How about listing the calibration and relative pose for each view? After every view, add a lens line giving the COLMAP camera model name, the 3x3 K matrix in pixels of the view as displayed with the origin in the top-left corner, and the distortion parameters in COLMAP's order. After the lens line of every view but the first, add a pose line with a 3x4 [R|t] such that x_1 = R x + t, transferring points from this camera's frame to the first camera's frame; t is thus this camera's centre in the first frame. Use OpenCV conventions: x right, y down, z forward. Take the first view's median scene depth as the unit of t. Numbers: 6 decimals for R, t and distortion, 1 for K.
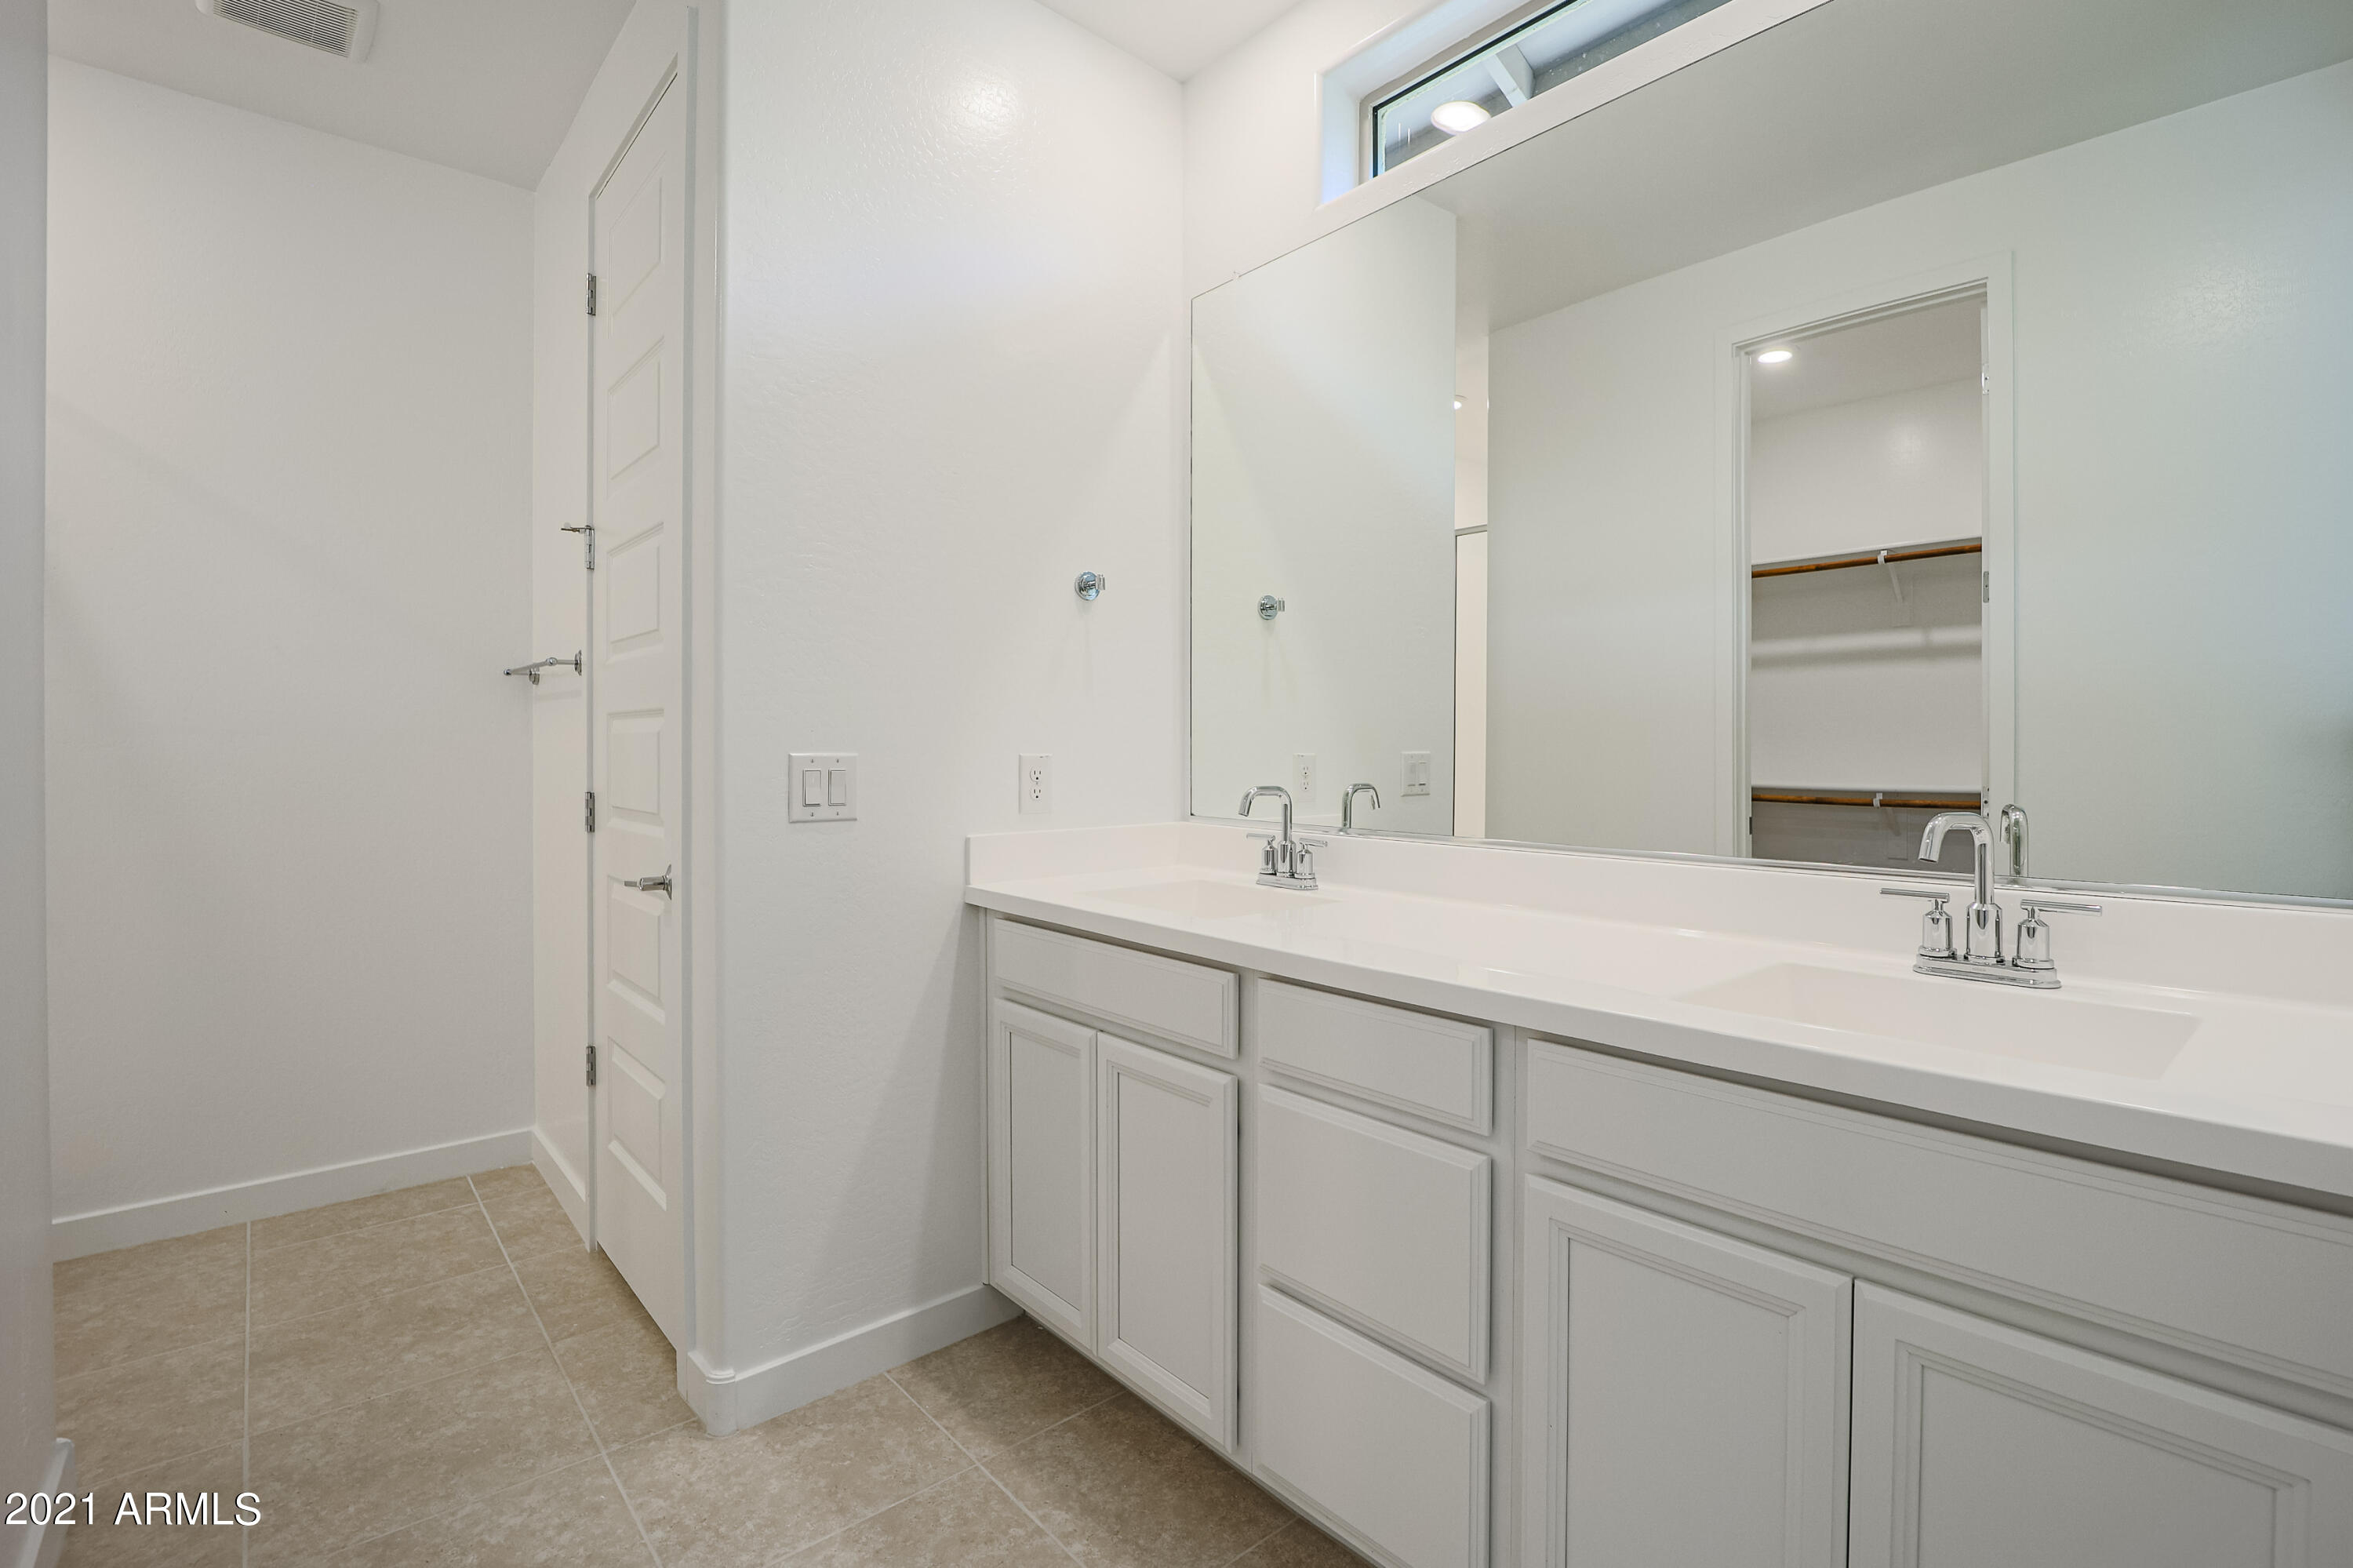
lens RADIAL K [[1082.5, 0, 1187.9], [0, 1082.5, 758.7], [0, 0, 1]] dist [-0.013037, -0.000125]
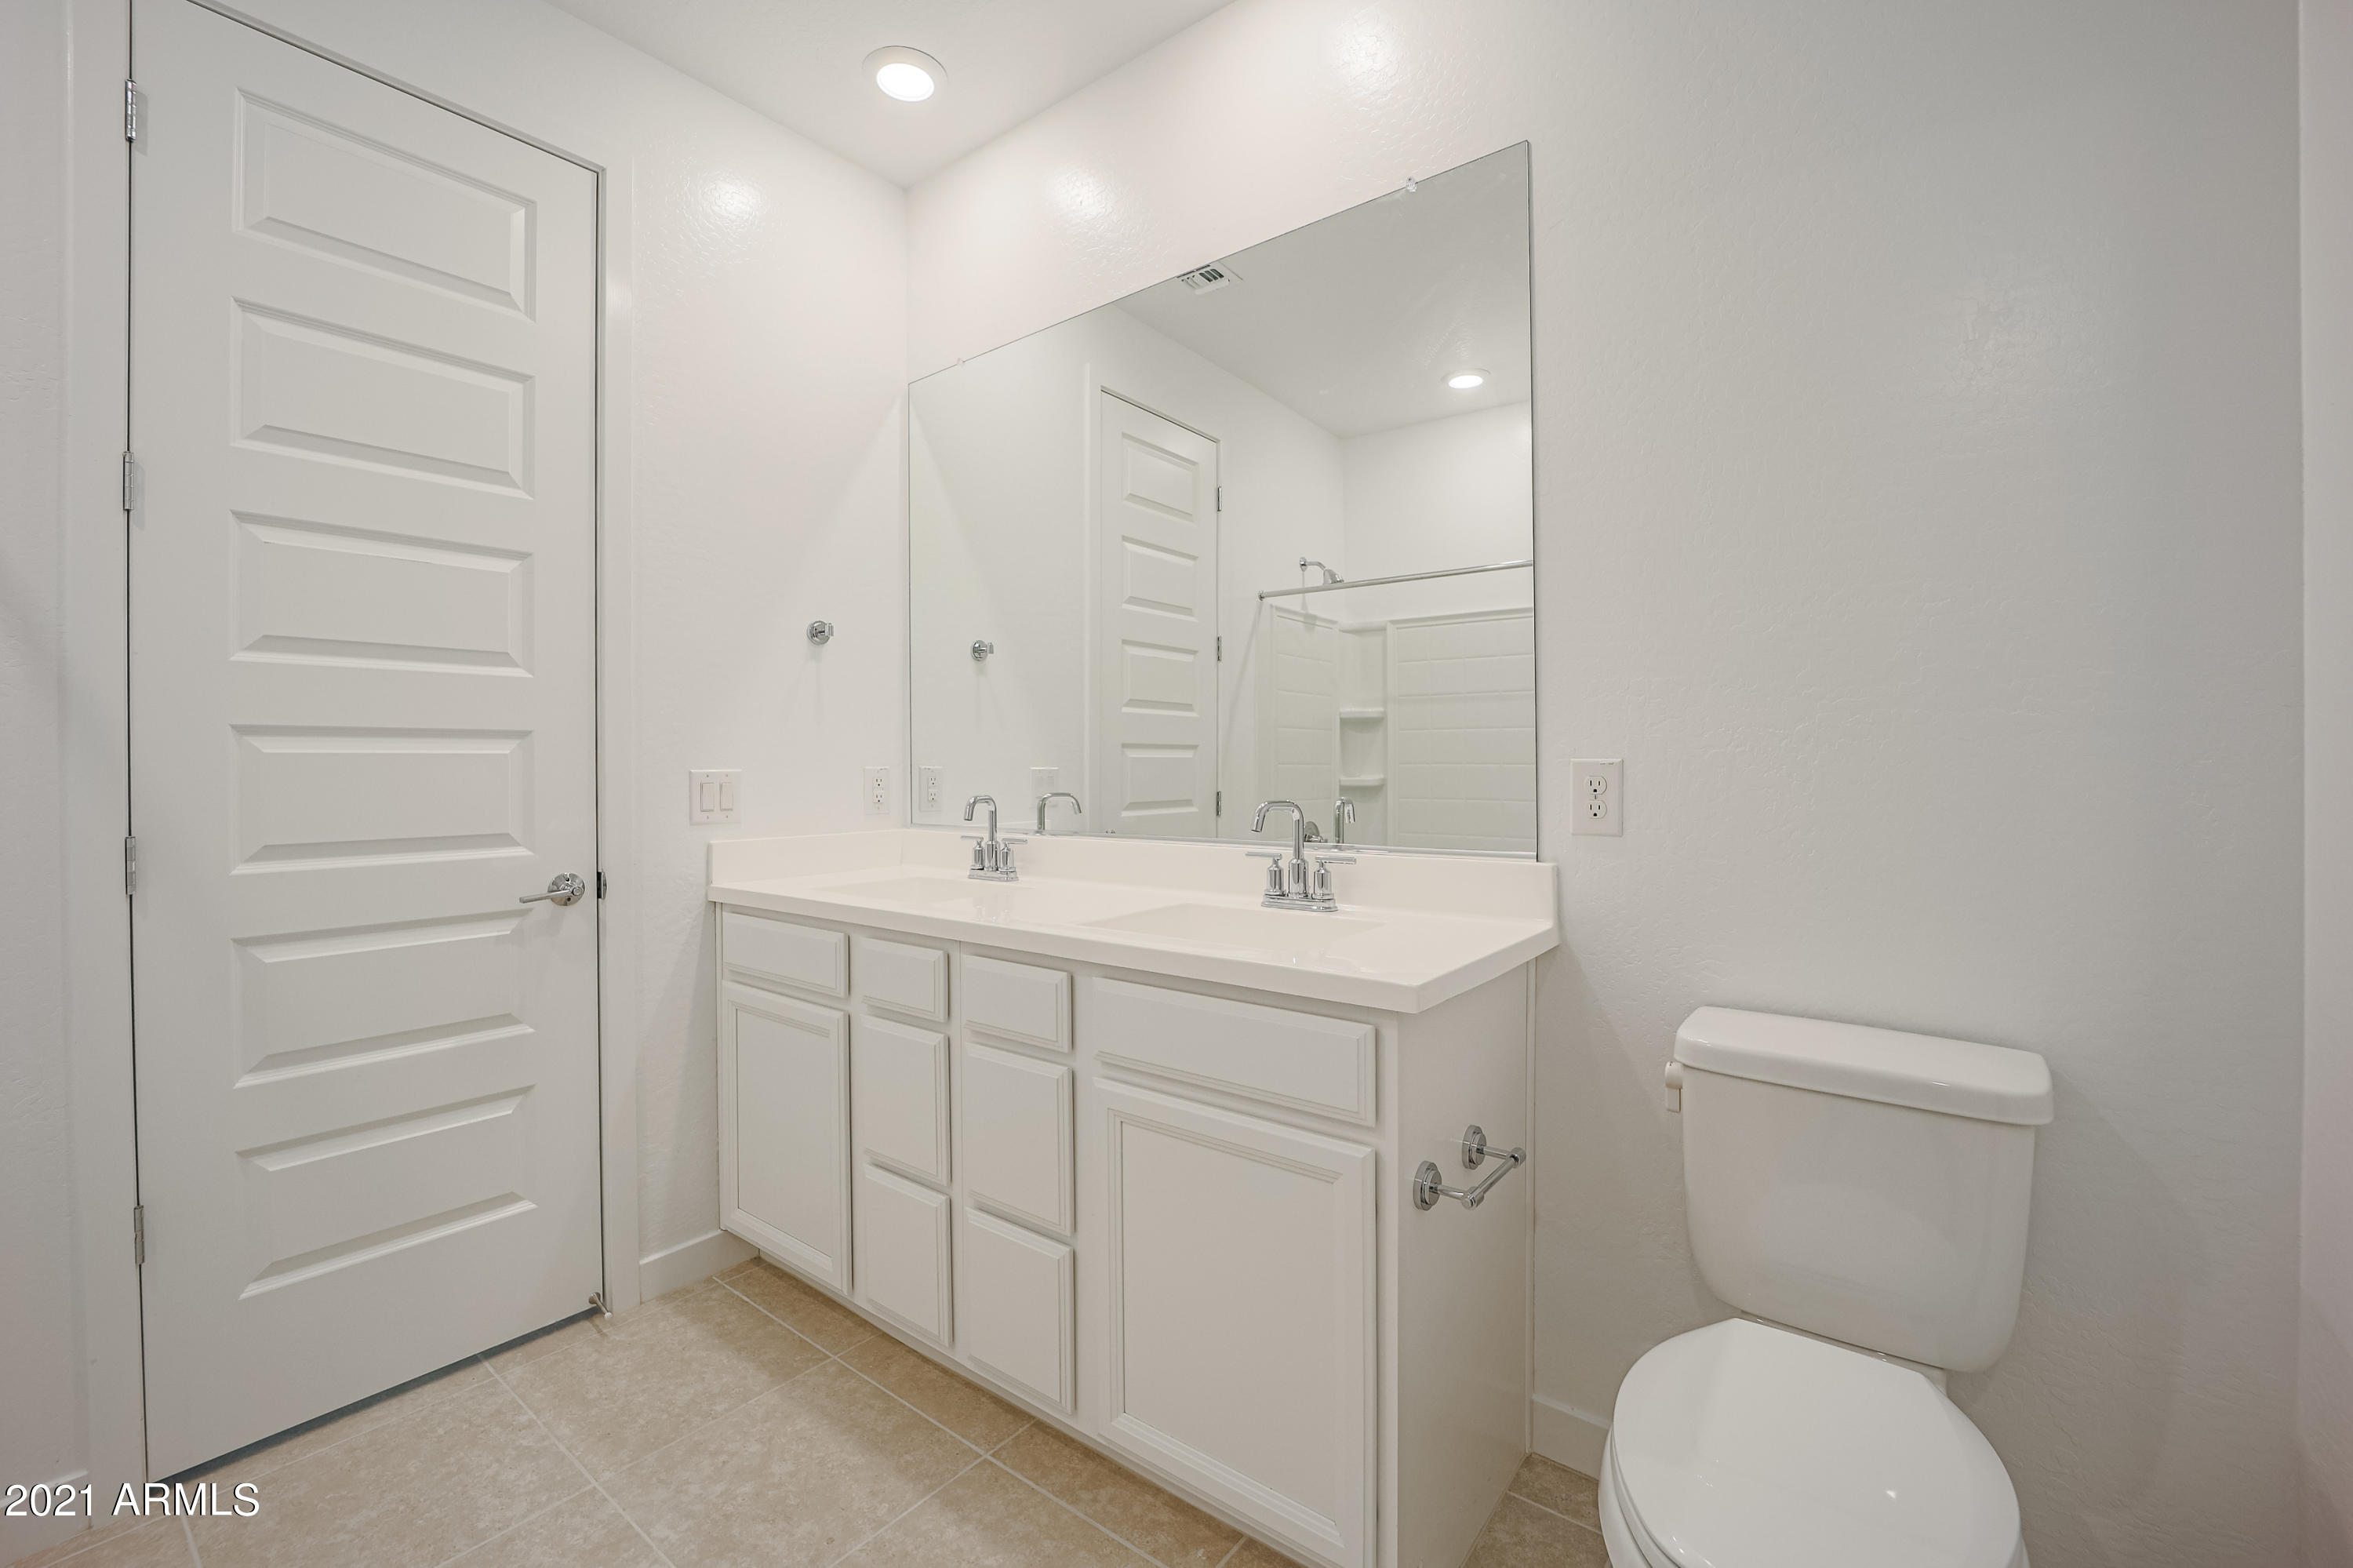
lens RADIAL K [[1006.5, 0, 1247.2], [0, 1006.5, 755.3], [0, 0, 1]] dist [-0.011564, -0.000366]
pose [[0.980397, -0.007971, 0.196873, 0.154087], [0.011731, 0.999770, -0.017942, 0.002450], [-0.196684, 0.019900, 0.980265, -0.175495]]
